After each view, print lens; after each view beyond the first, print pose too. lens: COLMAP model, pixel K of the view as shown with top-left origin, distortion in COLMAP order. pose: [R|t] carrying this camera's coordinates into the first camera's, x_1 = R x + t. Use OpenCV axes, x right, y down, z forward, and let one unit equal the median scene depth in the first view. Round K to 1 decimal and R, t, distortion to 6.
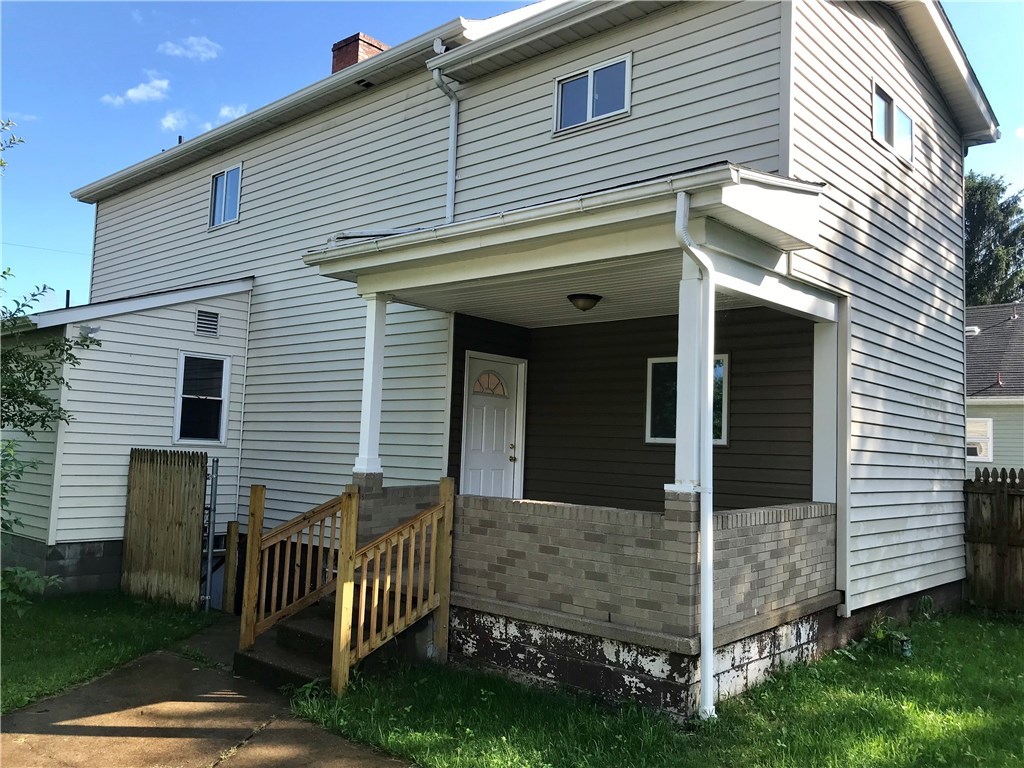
lens RADIAL K [[839.7, 0, 512.6], [0, 839.7, 383.2], [0, 0, 1]] dist [0.020879, -0.012984]
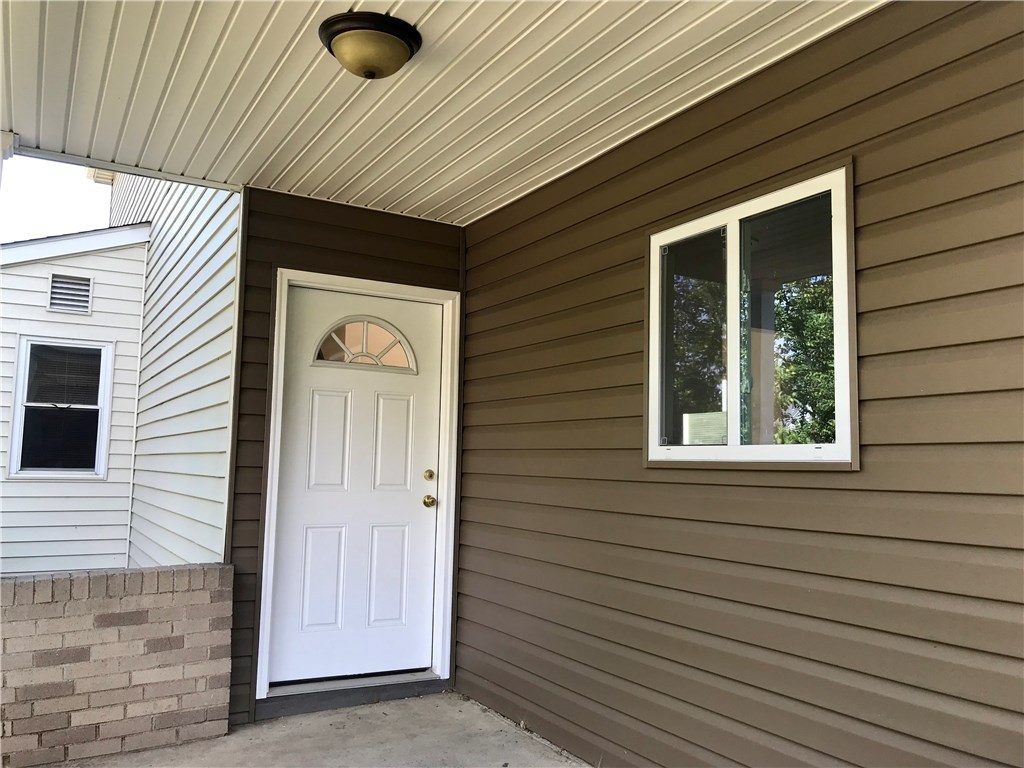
lens RADIAL K [[839.7, 0, 512.4], [0, 839.7, 382.9], [0, 0, 1]] dist [0.020879, -0.012984]
pose [[0.952365, -0.049335, -0.300943, 0.166344], [0.040771, 0.998567, -0.034676, 0.036697], [0.302222, 0.020754, 0.953012, 0.489711]]
